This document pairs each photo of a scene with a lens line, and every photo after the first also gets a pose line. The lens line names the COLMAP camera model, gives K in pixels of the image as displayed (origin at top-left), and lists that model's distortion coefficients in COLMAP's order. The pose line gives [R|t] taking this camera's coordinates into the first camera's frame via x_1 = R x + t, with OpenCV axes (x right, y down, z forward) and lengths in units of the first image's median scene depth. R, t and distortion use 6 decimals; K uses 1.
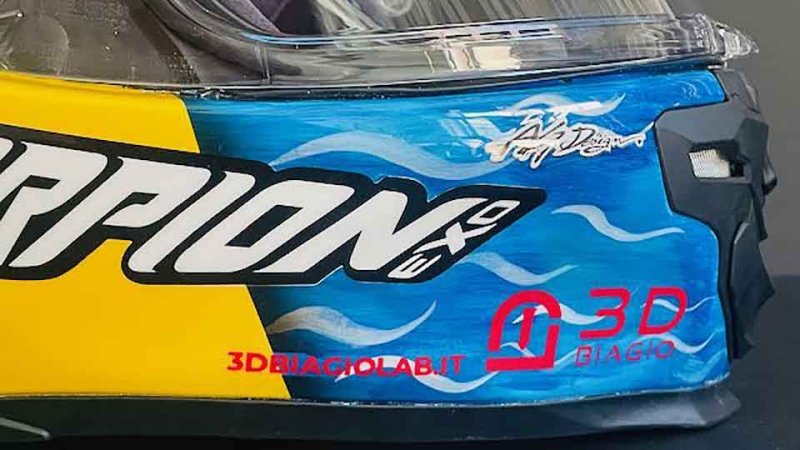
lens RADIAL K [[1199.0, 0, 400.0], [0, 1199.0, 225.0], [0, 0, 1]] dist [0.127949, -0.027638]
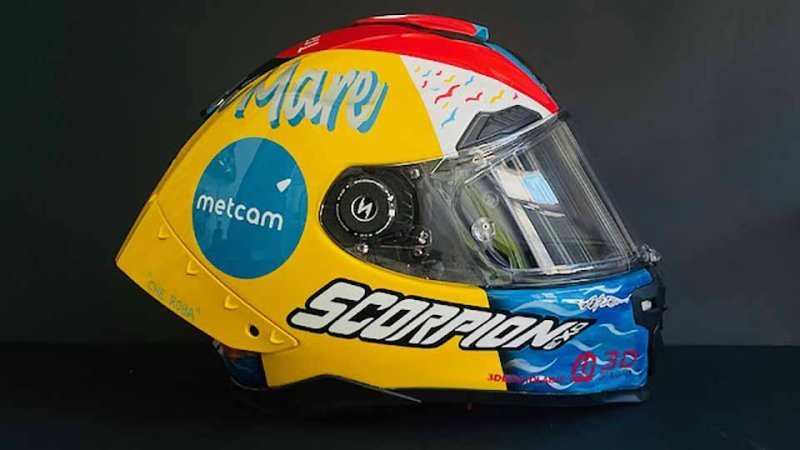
lens RADIAL K [[1080.7, 0, 400.0], [0, 1080.7, 225.0], [0, 0, 1]] dist [0.007004, -0.004170]
pose [[0.993753, 0.027781, 0.108092, -0.634653], [-0.026704, 0.999578, -0.011398, -0.212606], [-0.108363, 0.008441, 0.994076, -1.528879]]
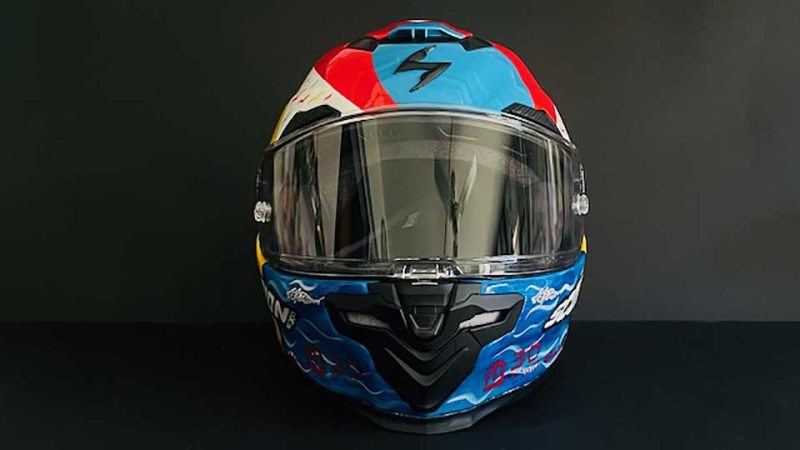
lens RADIAL K [[977.3, 0, 400.0], [0, 977.3, 225.0], [0, 0, 1]] dist [0.008691, 0.005456]
pose [[0.199164, 0.140741, -0.969807, 2.497549], [-0.100692, 0.987334, 0.122606, -0.564180], [0.974779, 0.073233, 0.210813, 0.721389]]
